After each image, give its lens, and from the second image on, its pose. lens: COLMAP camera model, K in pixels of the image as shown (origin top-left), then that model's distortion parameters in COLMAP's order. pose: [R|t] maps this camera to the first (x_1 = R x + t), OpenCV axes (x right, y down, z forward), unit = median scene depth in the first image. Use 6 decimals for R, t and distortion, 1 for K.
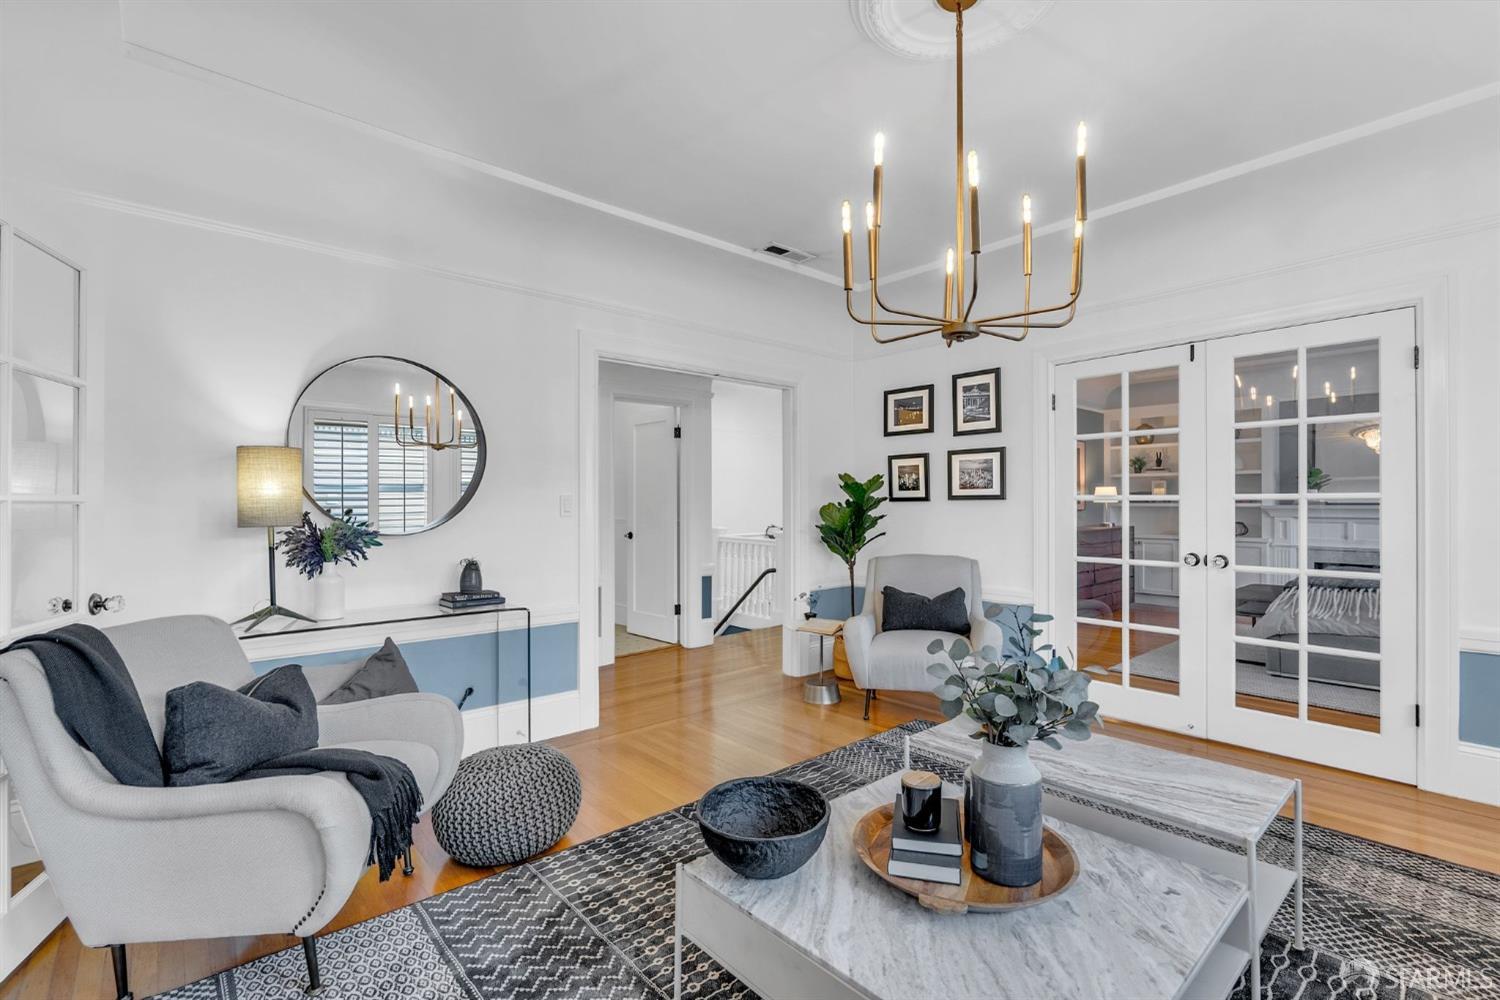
lens RADIAL K [[678.2, 0, 748.9], [0, 678.2, 501.2], [0, 0, 1]] dist [-0.001969, -0.000292]
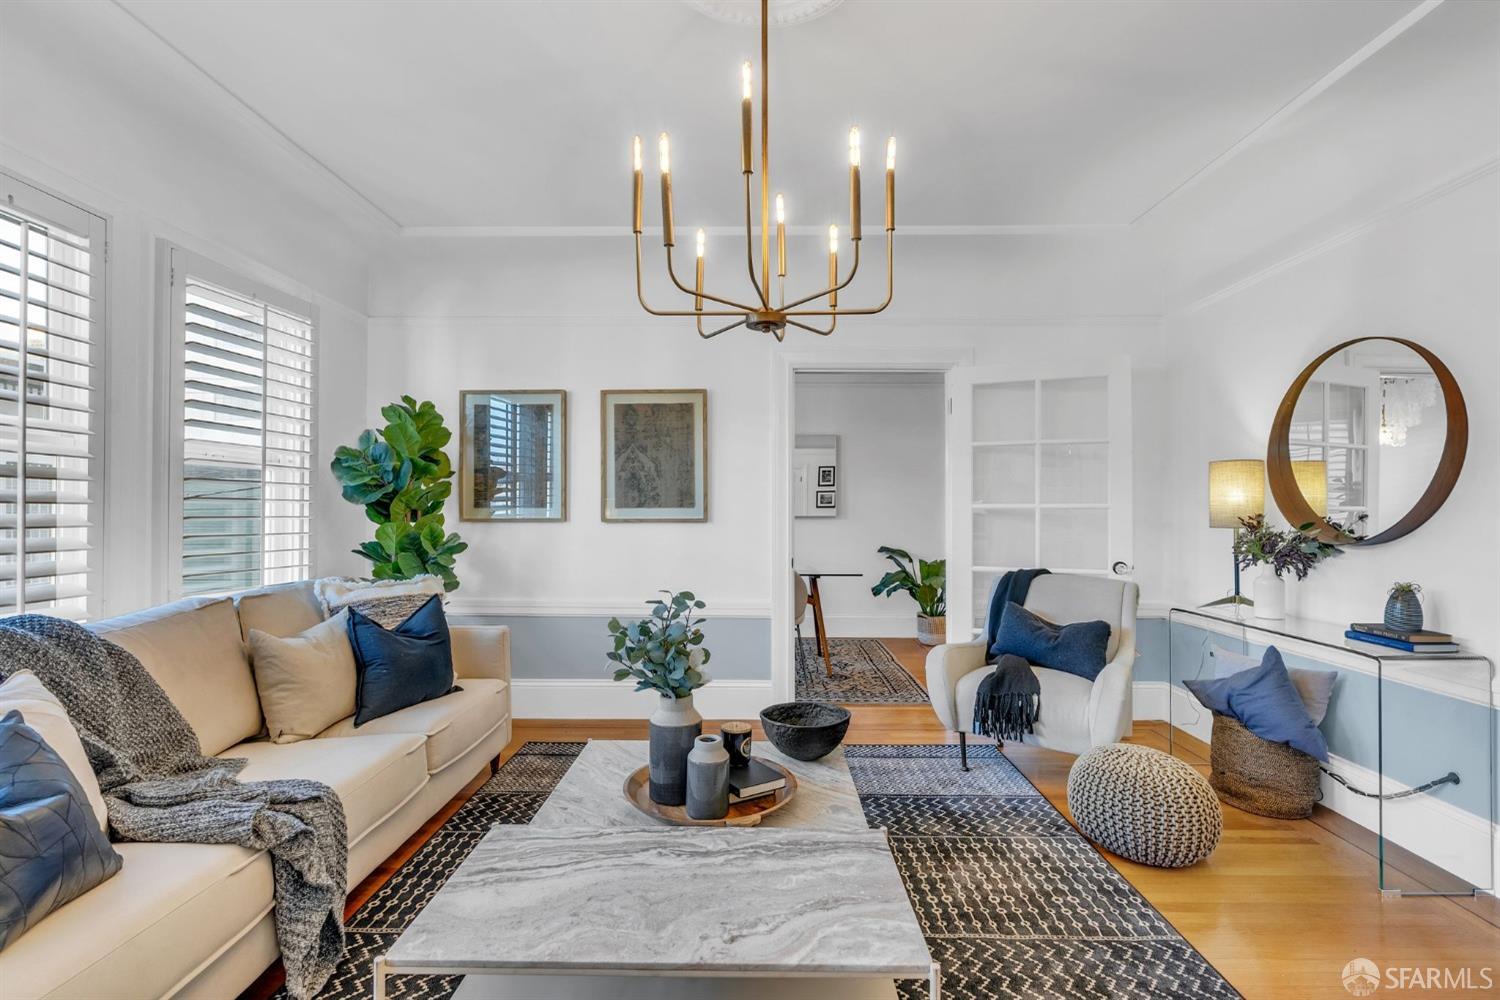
lens RADIAL K [[678.2, 0, 750.2], [0, 678.2, 504.4], [0, 0, 1]] dist [-0.001969, -0.000292]
pose [[-0.673499, -0.008763, -0.739136, 0.743633], [-0.000596, 0.999936, -0.011312, 0.011386], [0.739188, -0.007178, -0.673461, 1.188717]]
